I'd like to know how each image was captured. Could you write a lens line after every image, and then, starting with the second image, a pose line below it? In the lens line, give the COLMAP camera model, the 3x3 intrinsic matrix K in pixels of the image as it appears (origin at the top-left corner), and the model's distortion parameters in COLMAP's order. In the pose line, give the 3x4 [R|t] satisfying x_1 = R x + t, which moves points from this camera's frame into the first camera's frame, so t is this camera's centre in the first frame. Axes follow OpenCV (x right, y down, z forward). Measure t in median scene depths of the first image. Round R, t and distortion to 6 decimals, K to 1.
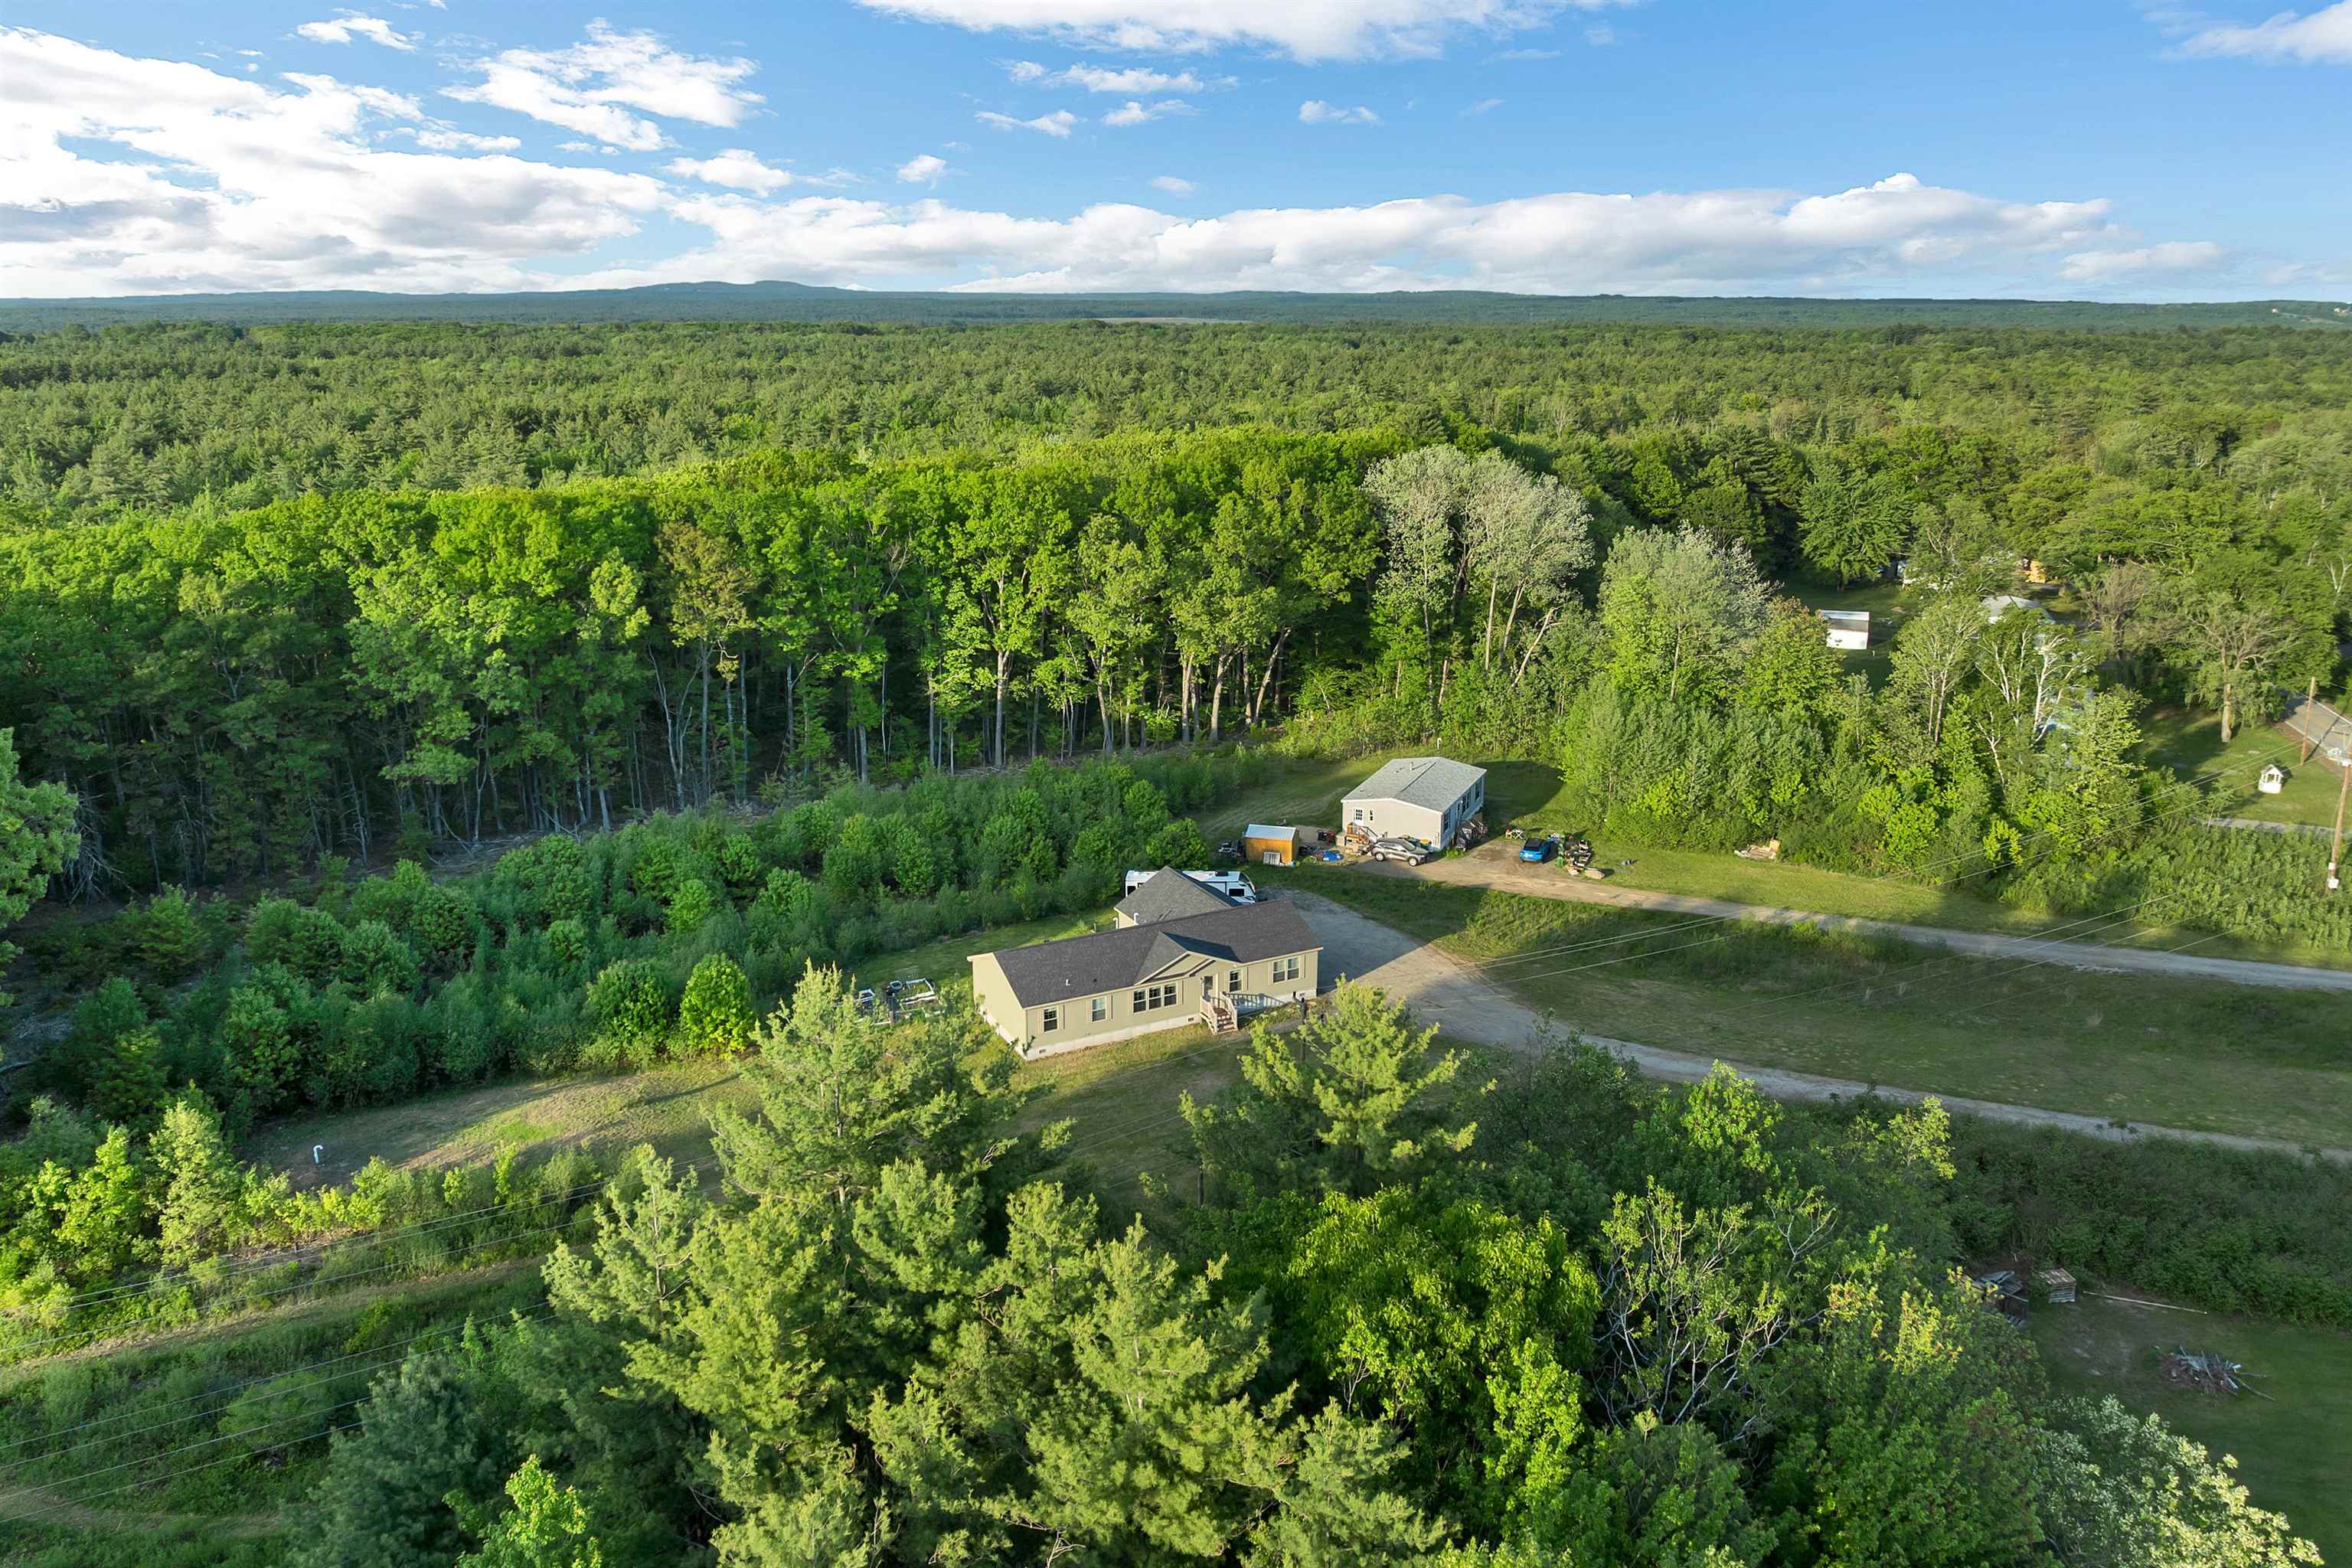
lens RADIAL K [[1715.3, 0, 1193.5], [0, 1715.3, 750.9], [0, 0, 1]] dist [-0.021384, -0.006794]
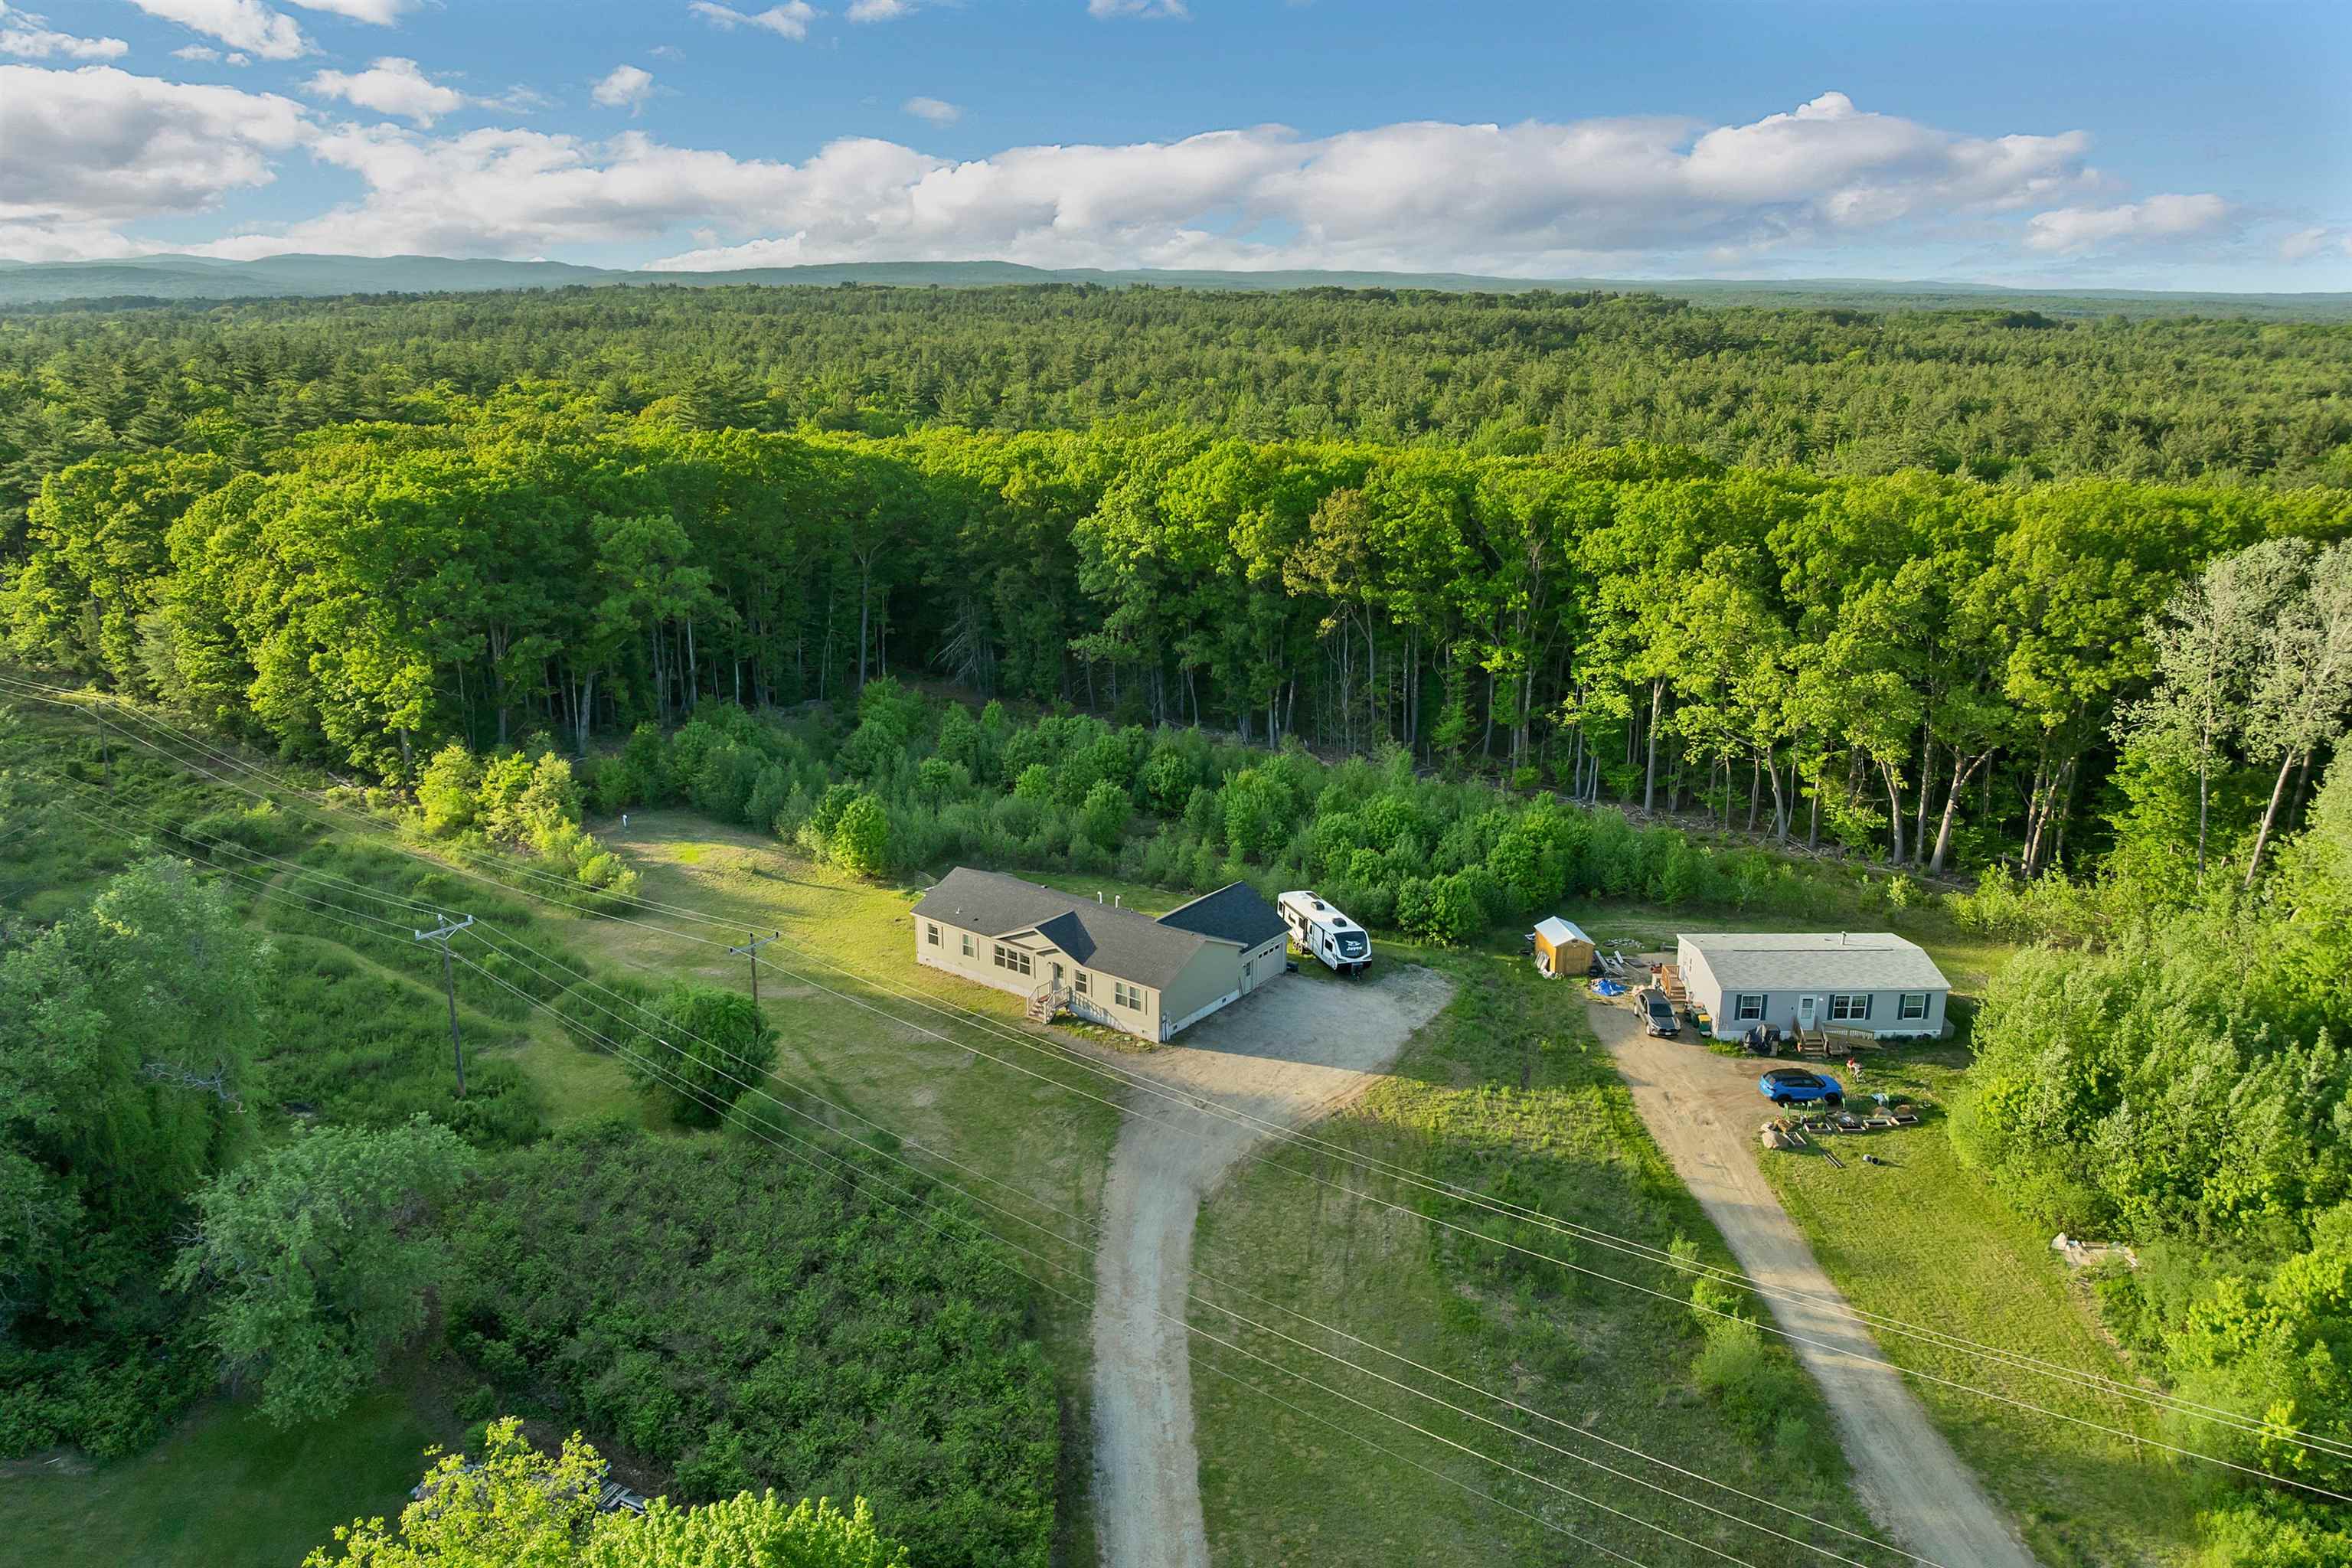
lens RADIAL K [[1715.3, 0, 1193.5], [0, 1715.3, 750.9], [0, 0, 1]] dist [-0.021384, -0.006794]
pose [[0.422230, 0.242782, -0.873372, 0.798724], [-0.240325, 0.958971, 0.150393, -0.140453], [0.874052, 0.146392, 0.463253, 0.539589]]
